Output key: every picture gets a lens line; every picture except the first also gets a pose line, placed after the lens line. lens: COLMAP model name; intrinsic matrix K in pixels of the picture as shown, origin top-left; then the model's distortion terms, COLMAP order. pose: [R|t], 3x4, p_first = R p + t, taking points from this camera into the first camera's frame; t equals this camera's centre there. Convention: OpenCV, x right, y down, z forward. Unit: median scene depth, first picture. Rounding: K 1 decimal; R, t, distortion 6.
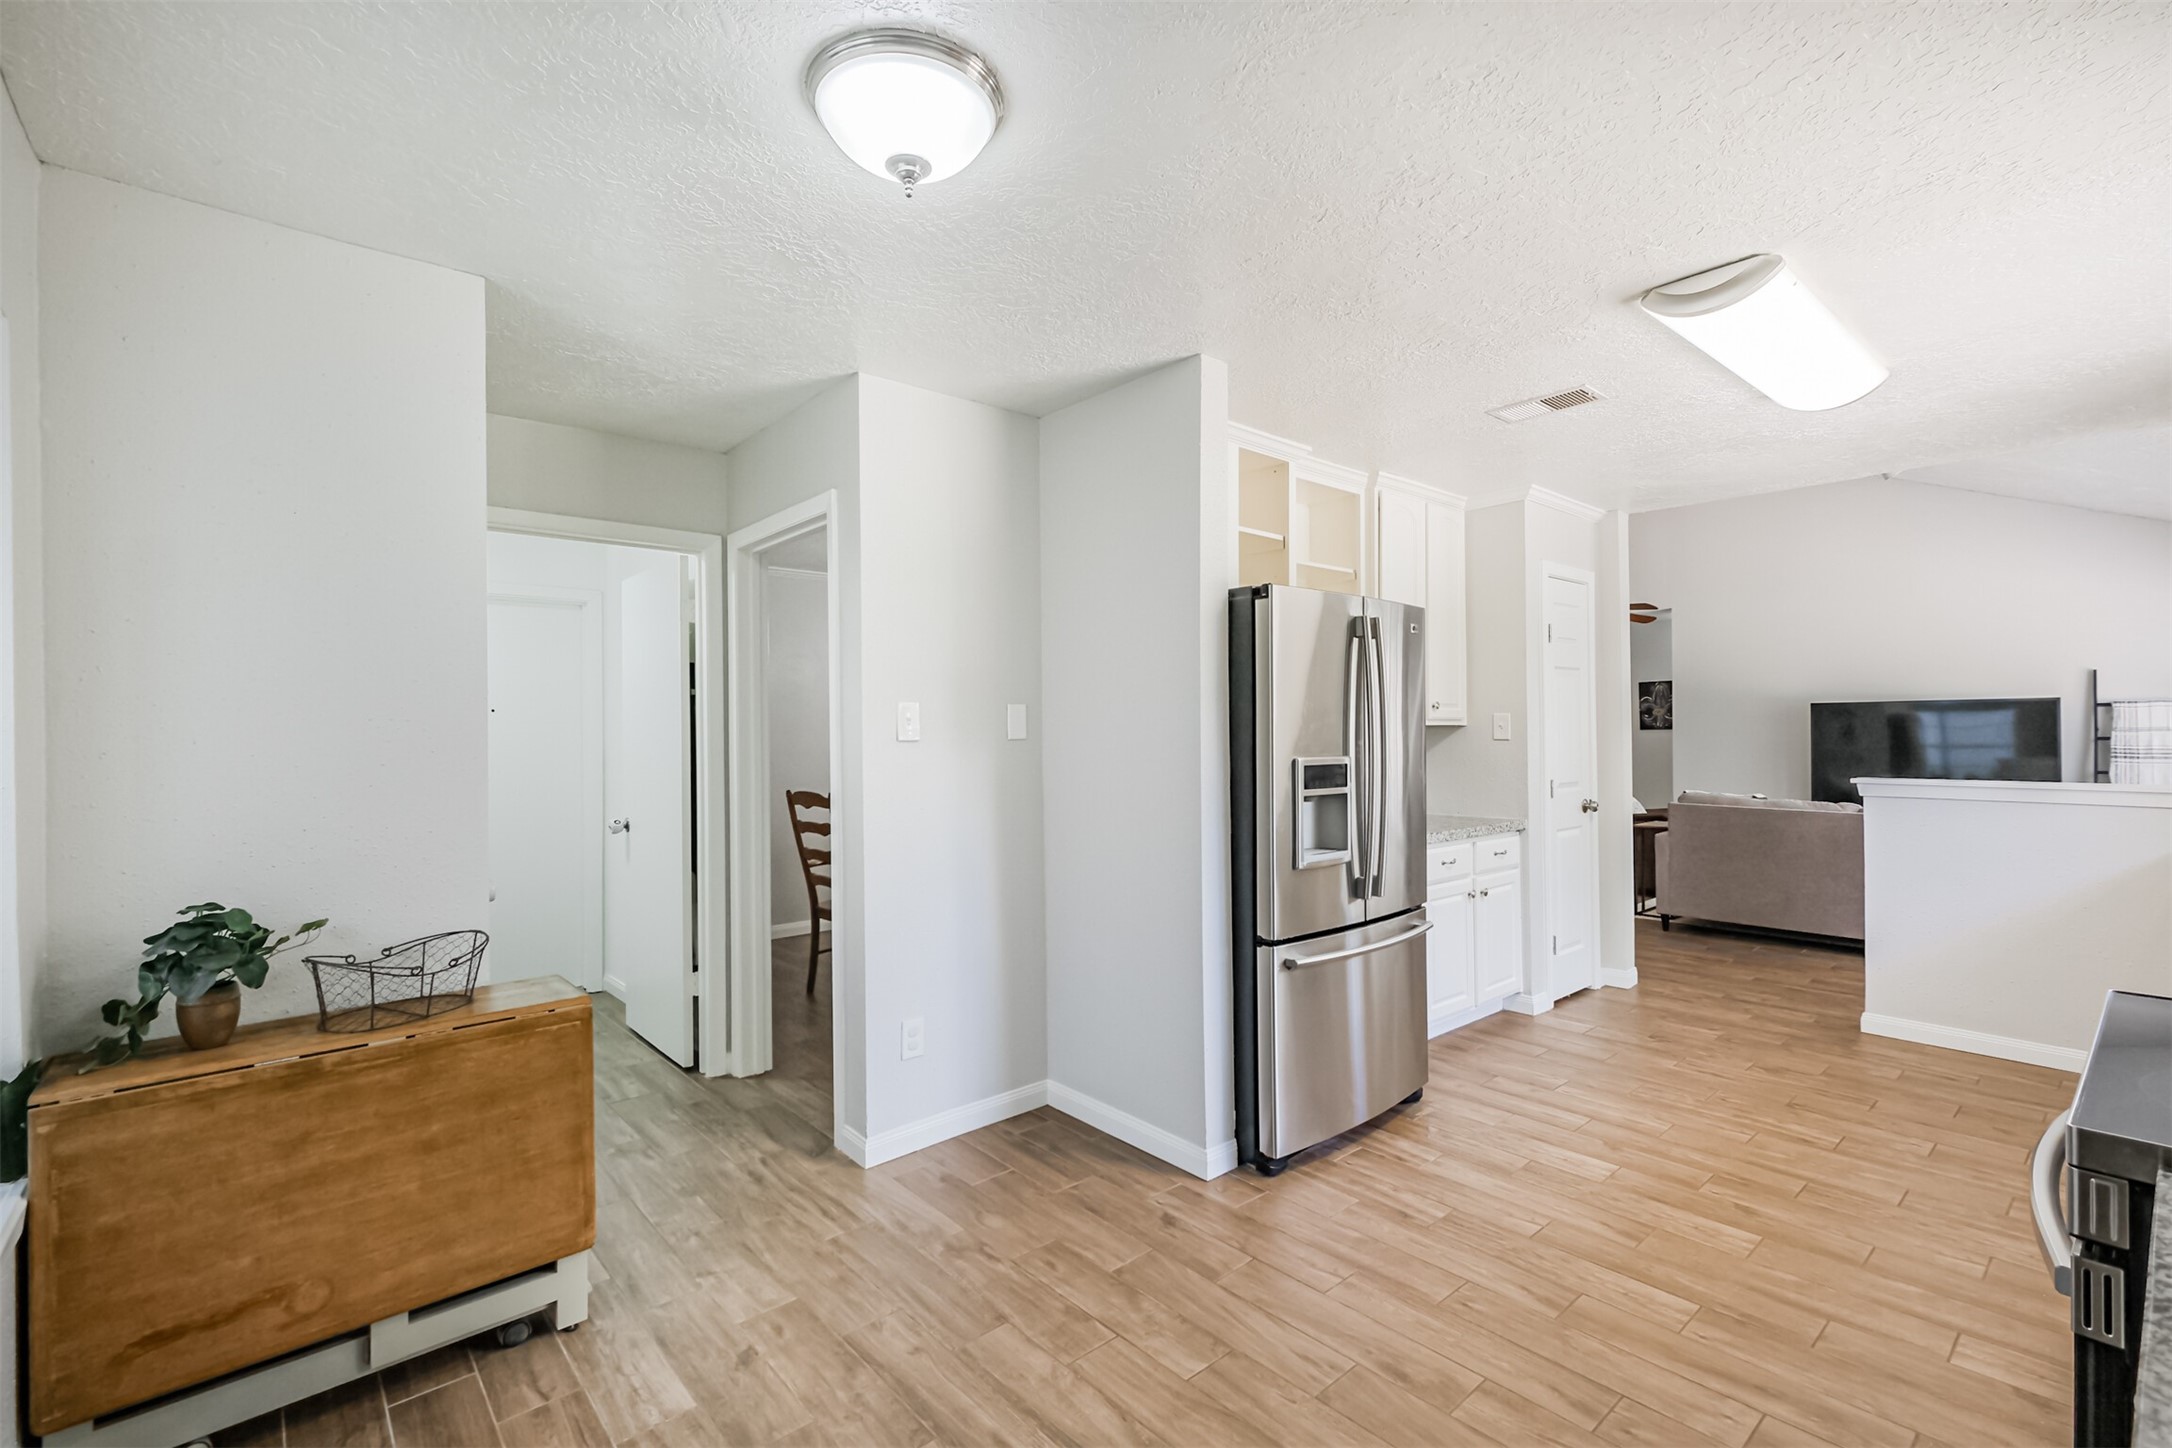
lens RADIAL K [[970.0, 0, 1092.5], [0, 970.0, 728.7], [0, 0, 1]] dist [-0.003962, 0.005733]
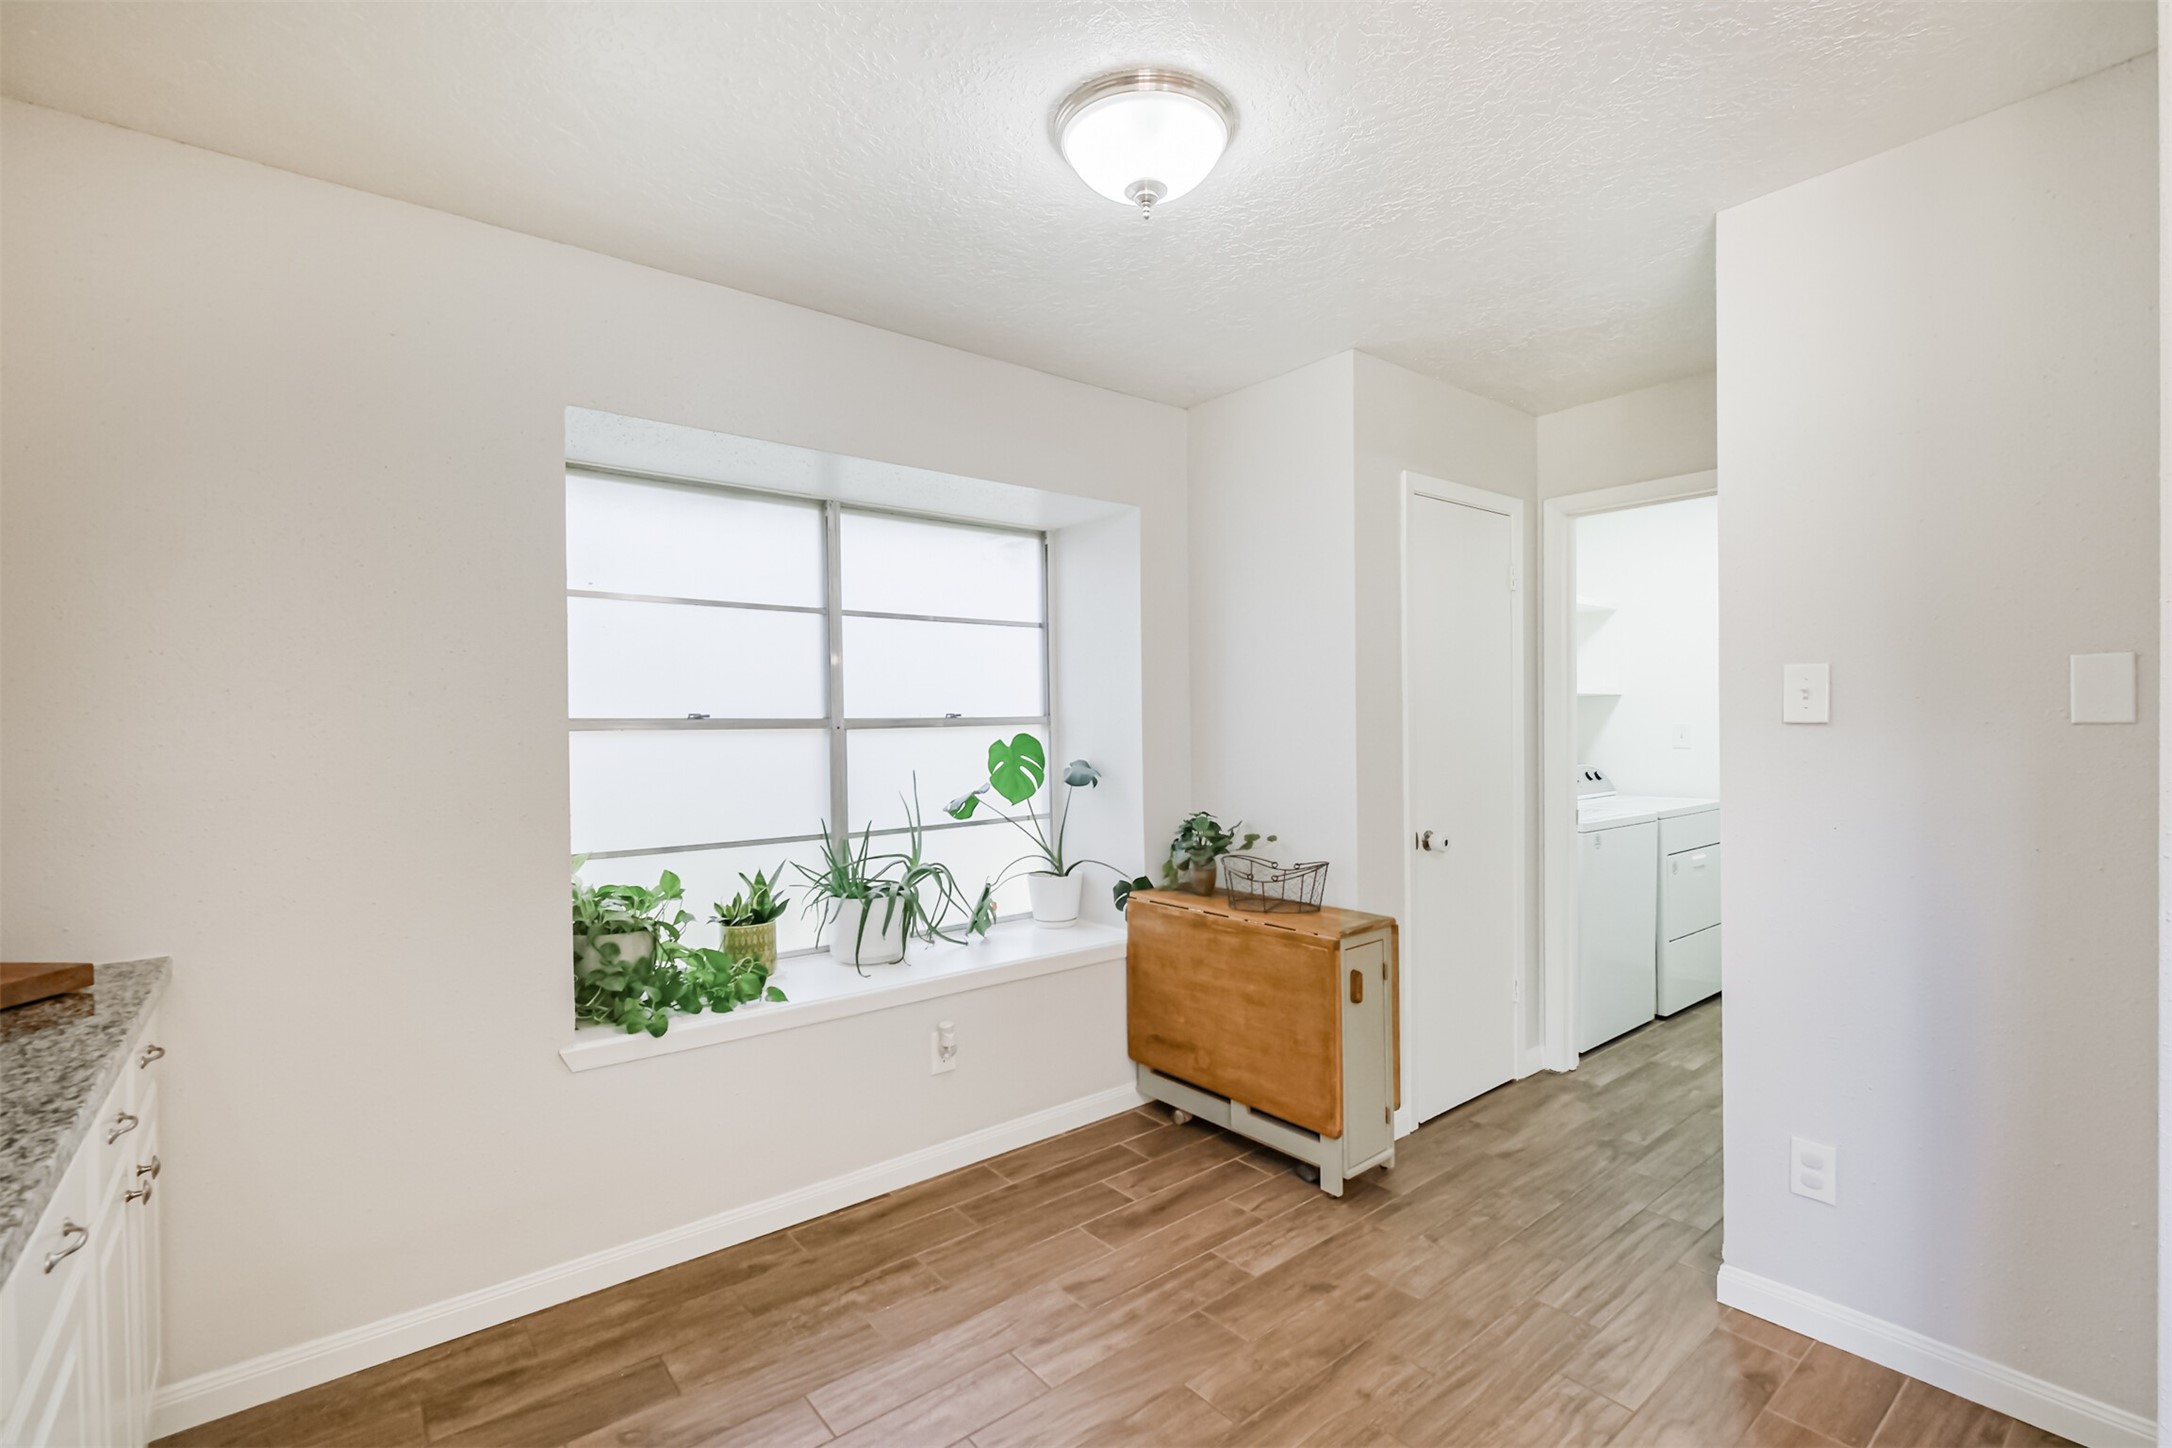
lens RADIAL K [[970.0, 0, 1088.5], [0, 970.0, 730.2], [0, 0, 1]] dist [-0.003962, 0.005733]
pose [[-0.039206, 0.027765, -0.998845, 0.757262], [0.015293, 0.999513, 0.027184, -0.011404], [0.999114, -0.014209, -0.039612, 0.826816]]
